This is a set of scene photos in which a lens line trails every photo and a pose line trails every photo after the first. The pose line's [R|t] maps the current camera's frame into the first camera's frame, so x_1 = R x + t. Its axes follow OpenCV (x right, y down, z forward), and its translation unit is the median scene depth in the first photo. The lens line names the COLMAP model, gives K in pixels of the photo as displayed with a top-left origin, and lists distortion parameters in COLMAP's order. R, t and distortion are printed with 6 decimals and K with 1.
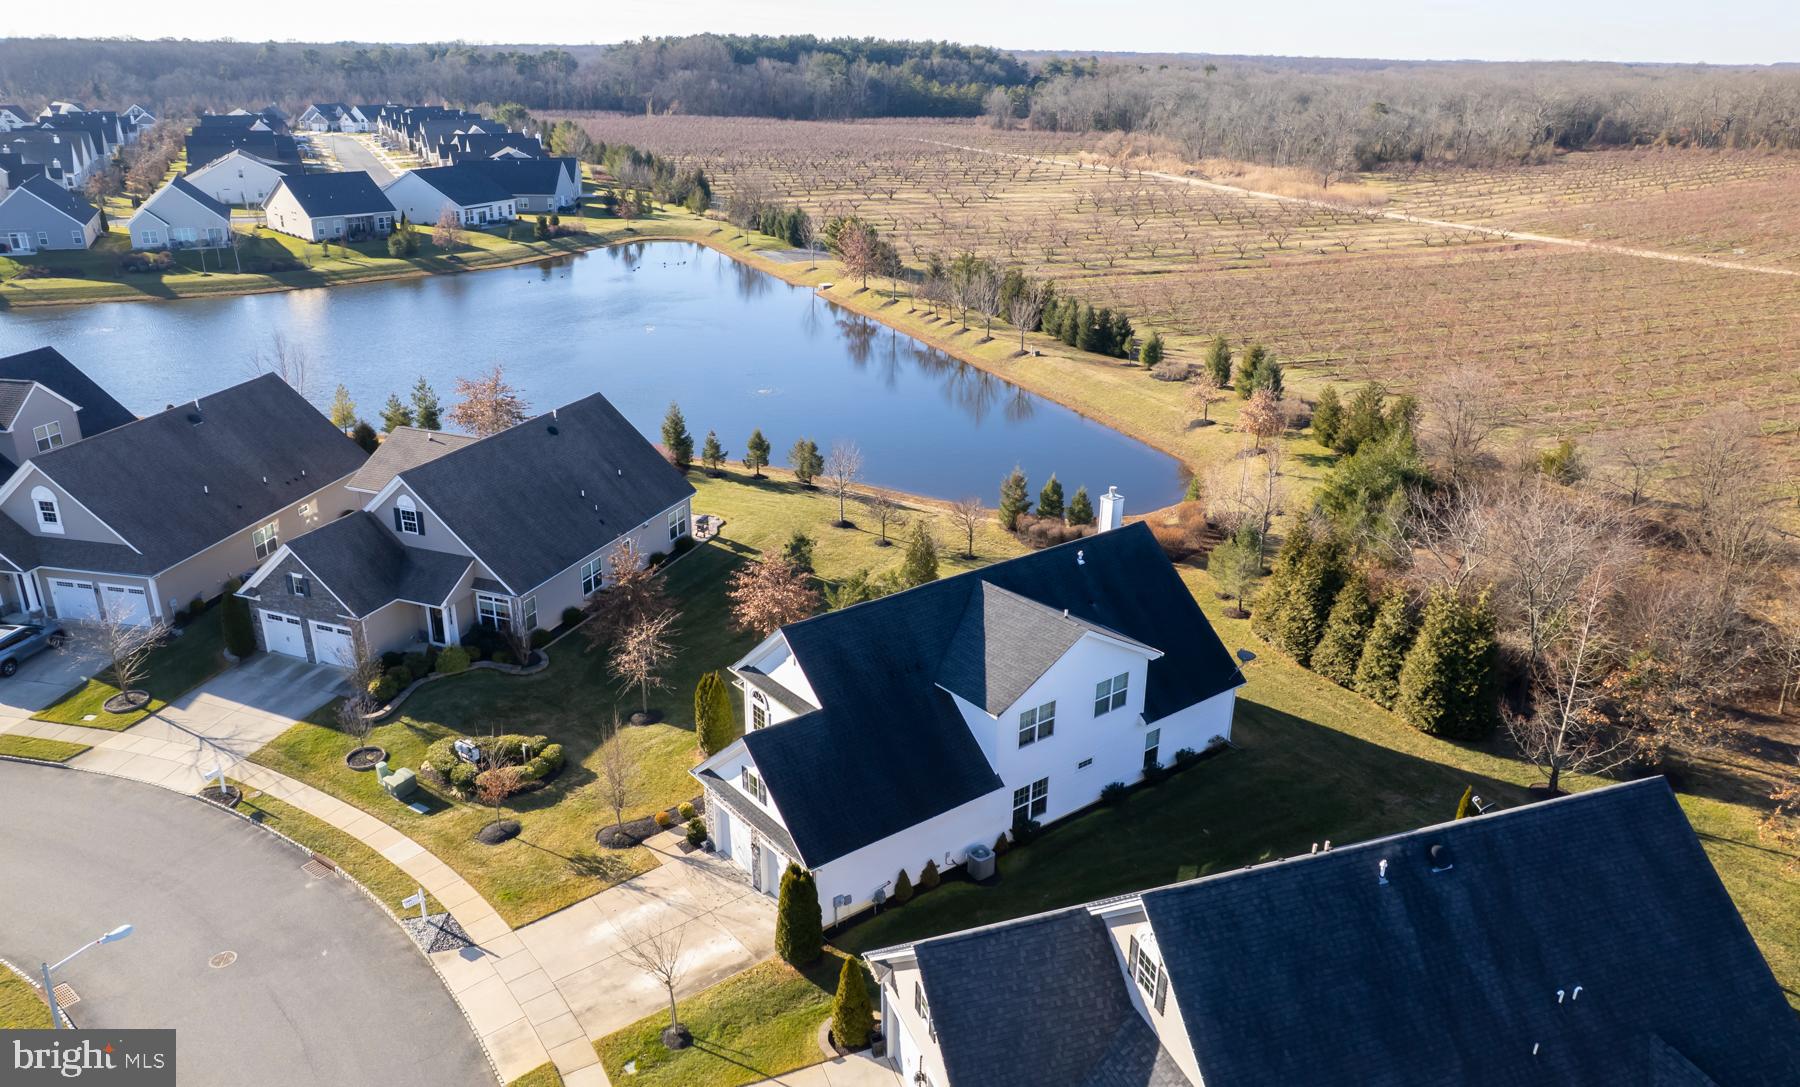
lens RADIAL K [[1300.1, 0, 895.5], [0, 1300.1, 571.4], [0, 0, 1]] dist [-0.072604, 0.080471]
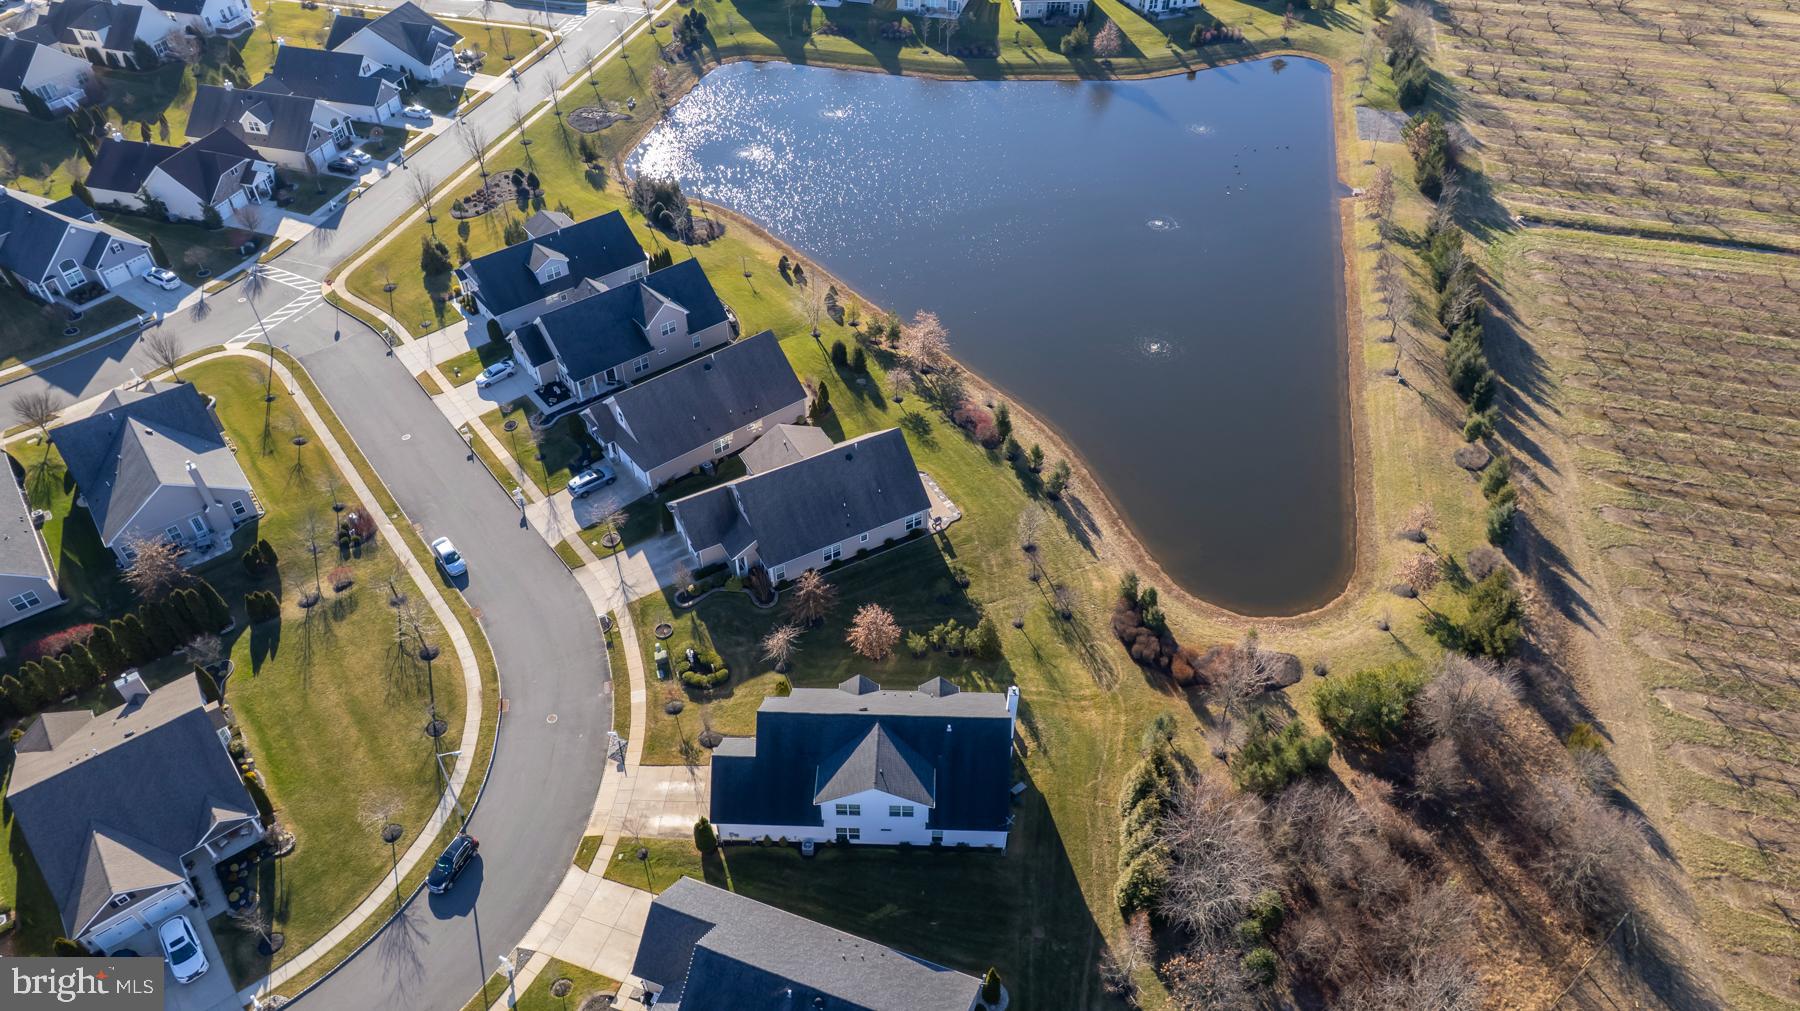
lens RADIAL K [[1153.0, 0, 901.5], [0, 1153.0, 507.5], [0, 0, 1]] dist [-0.076367, 0.087676]
pose [[0.770803, 0.423665, -0.475784, 0.634503], [-0.234029, 0.882914, 0.407054, -0.803627], [0.592531, -0.202411, 0.779703, -0.189550]]
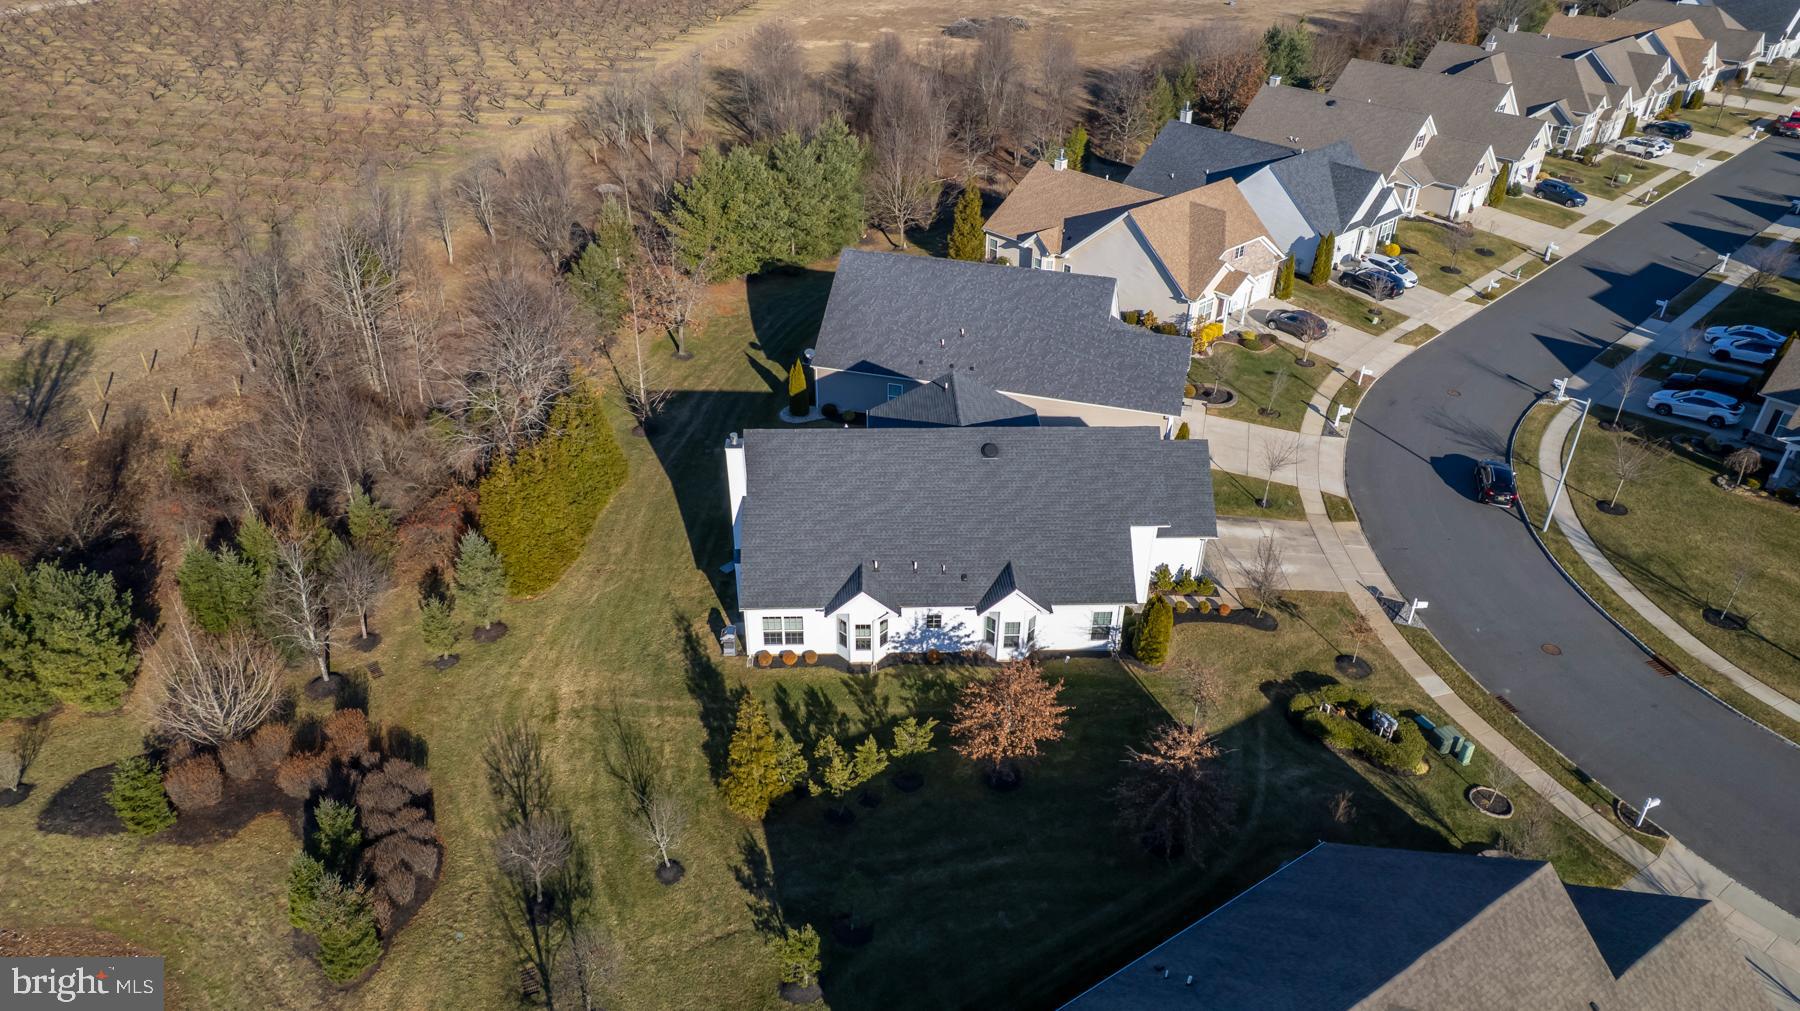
lens RADIAL K [[1153.0, 0, 901.5], [0, 1153.0, 507.5], [0, 0, 1]] dist [-0.076367, 0.087676]
pose [[-0.810959, -0.329395, 0.483575, -0.348046], [0.201089, 0.619228, 0.759026, -0.625699], [-0.549462, 0.712781, -0.435930, 1.282414]]
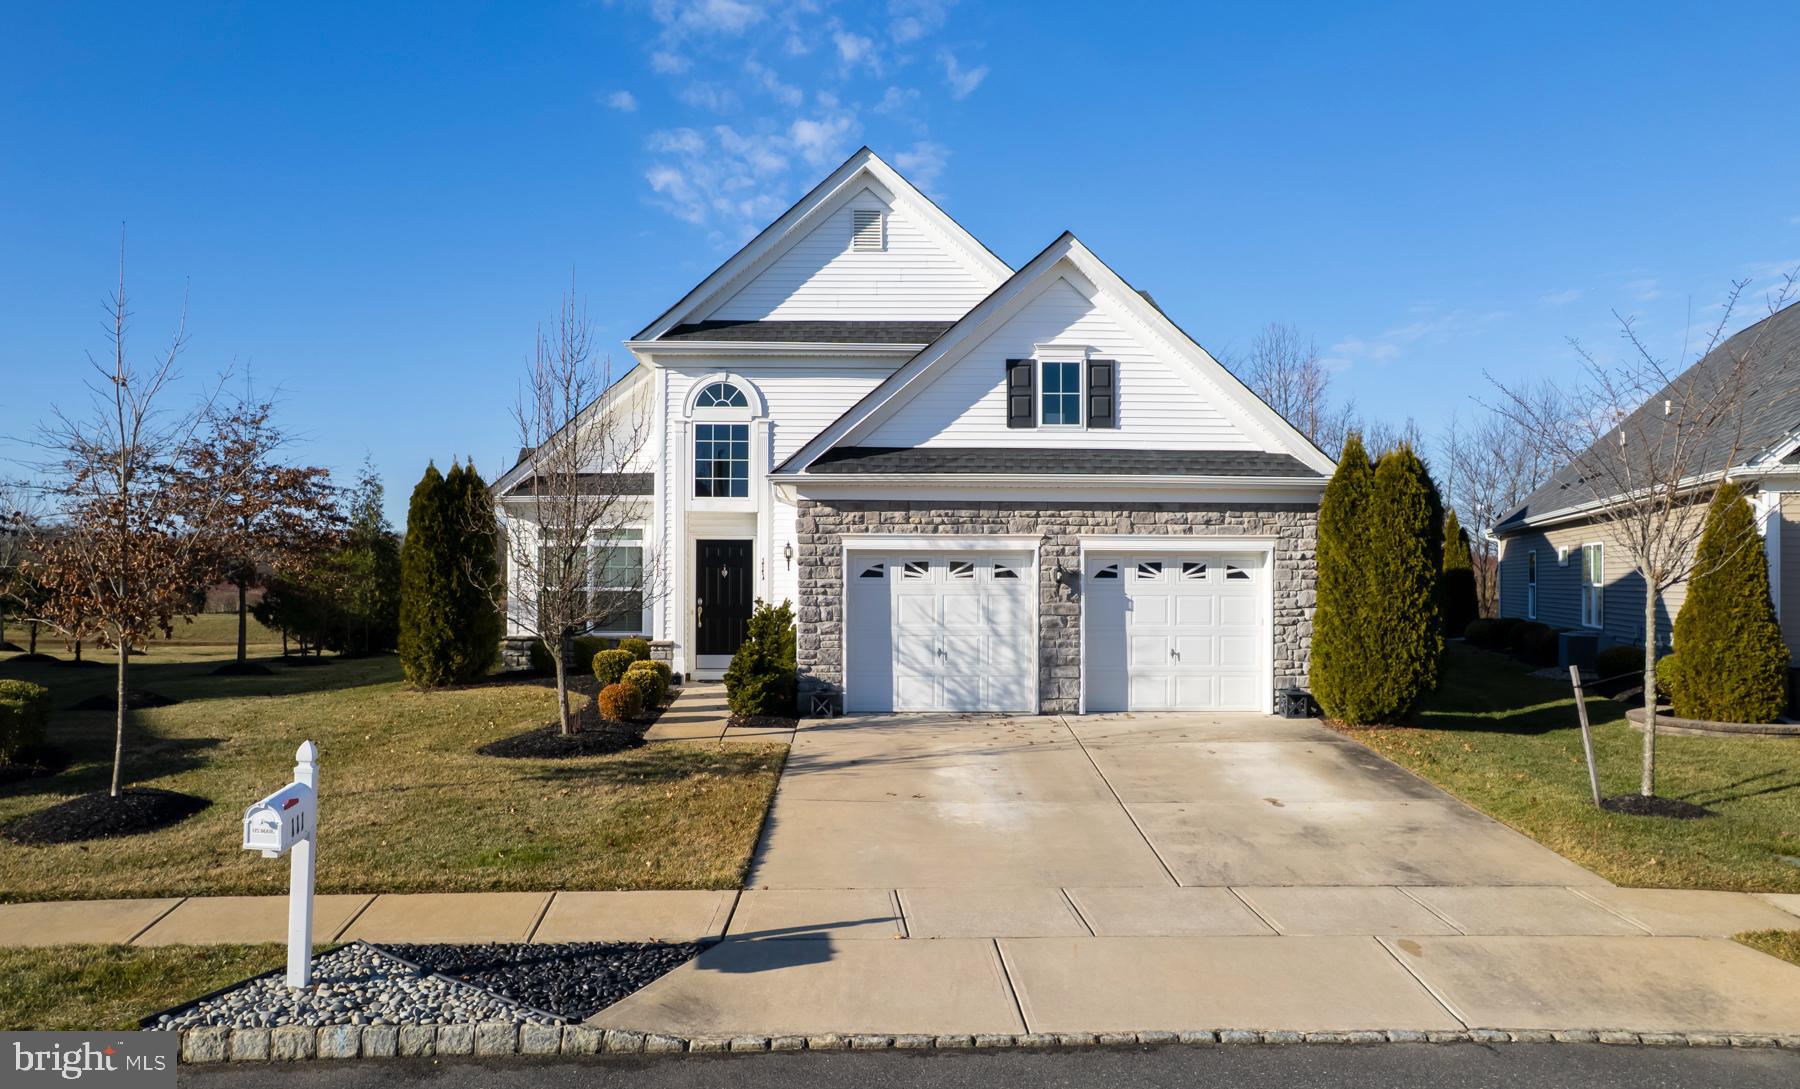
lens RADIAL K [[1300.1, 0, 895.5], [0, 1300.1, 572.4], [0, 0, 1]] dist [-0.072604, 0.080471]
pose [[0.586870, -0.007591, 0.809645, -0.328463], [0.308477, 0.926636, -0.214912, 0.204972], [-0.748616, 0.375882, 0.546157, 0.610567]]
